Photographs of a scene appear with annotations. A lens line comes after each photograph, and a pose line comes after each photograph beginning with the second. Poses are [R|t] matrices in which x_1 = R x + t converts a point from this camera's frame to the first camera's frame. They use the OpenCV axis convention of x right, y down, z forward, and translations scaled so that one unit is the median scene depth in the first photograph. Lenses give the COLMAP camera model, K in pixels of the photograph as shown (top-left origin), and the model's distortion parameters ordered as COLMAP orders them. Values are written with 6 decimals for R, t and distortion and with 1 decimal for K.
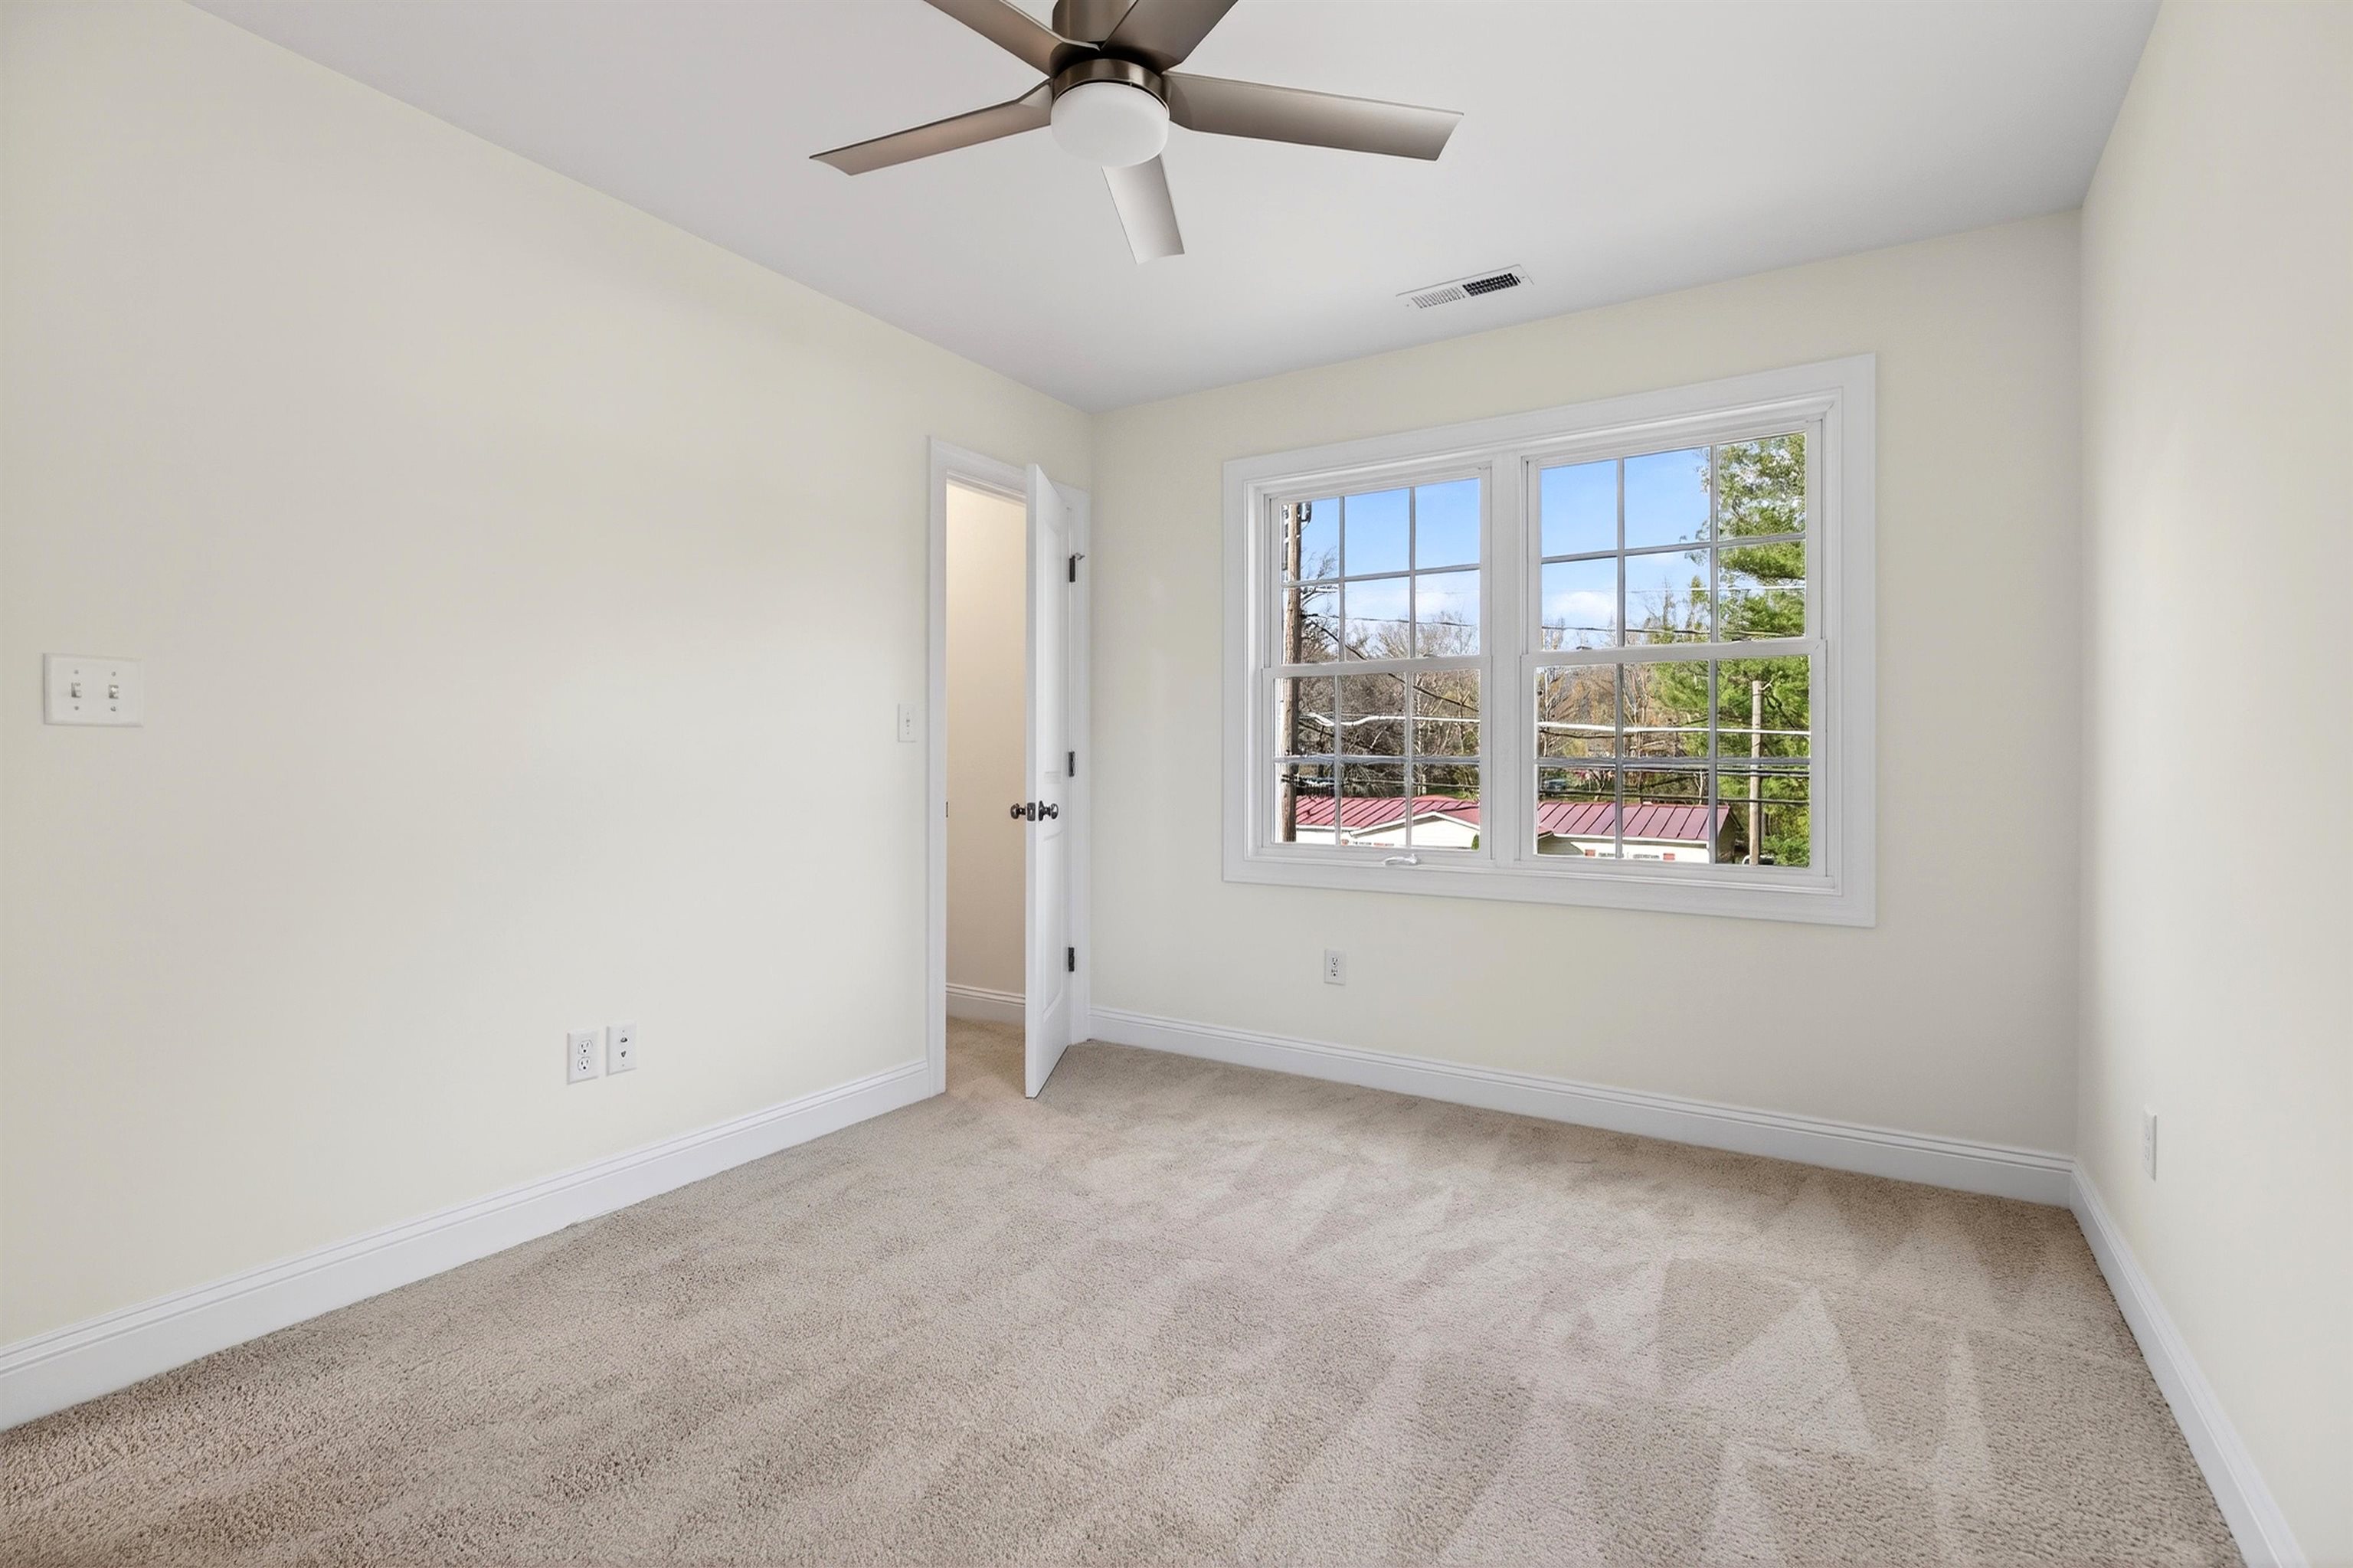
lens RADIAL K [[1069.0, 0, 1177.1], [0, 1069.0, 761.3], [0, 0, 1]] dist [0.000618, -0.000217]
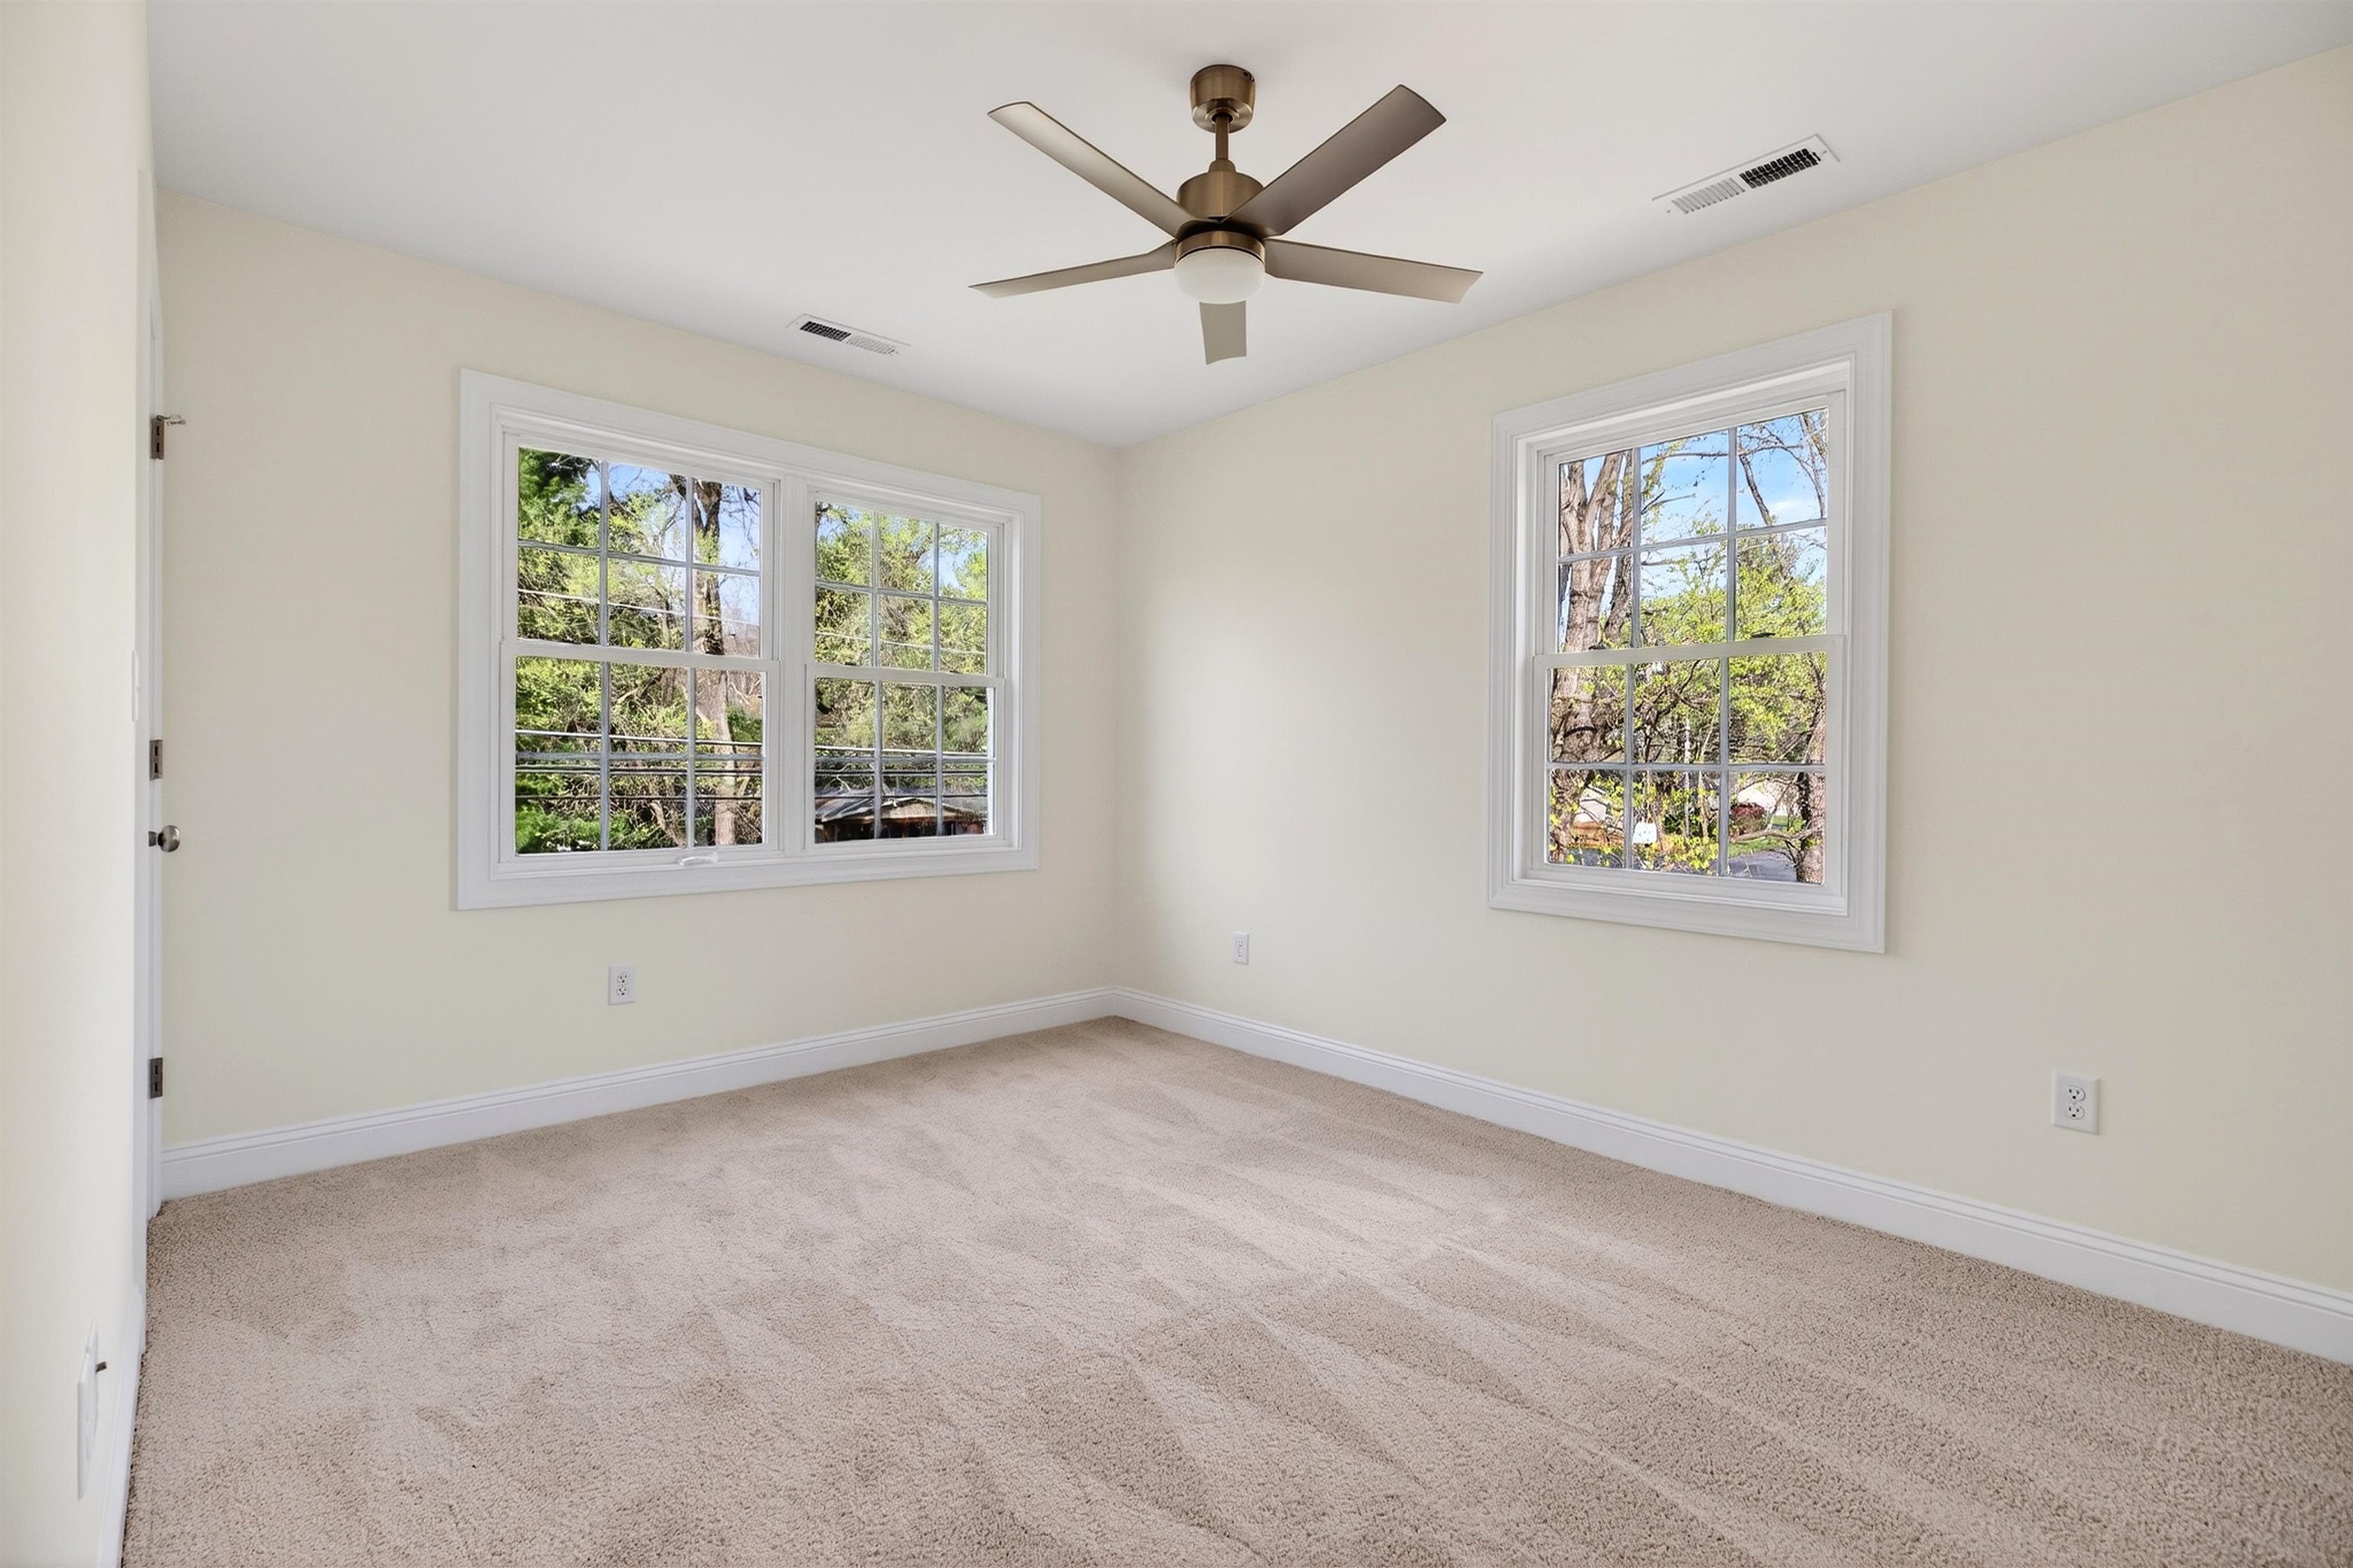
lens RADIAL K [[1069.0, 0, 1177.1], [0, 1069.0, 761.3], [0, 0, 1]] dist [0.000618, -0.000217]
pose [[0.259379, 0.001320, 0.965775, -0.779264], [-0.013635, 0.999904, 0.002295, -0.006606], [-0.965679, -0.013764, 0.259372, 0.406899]]
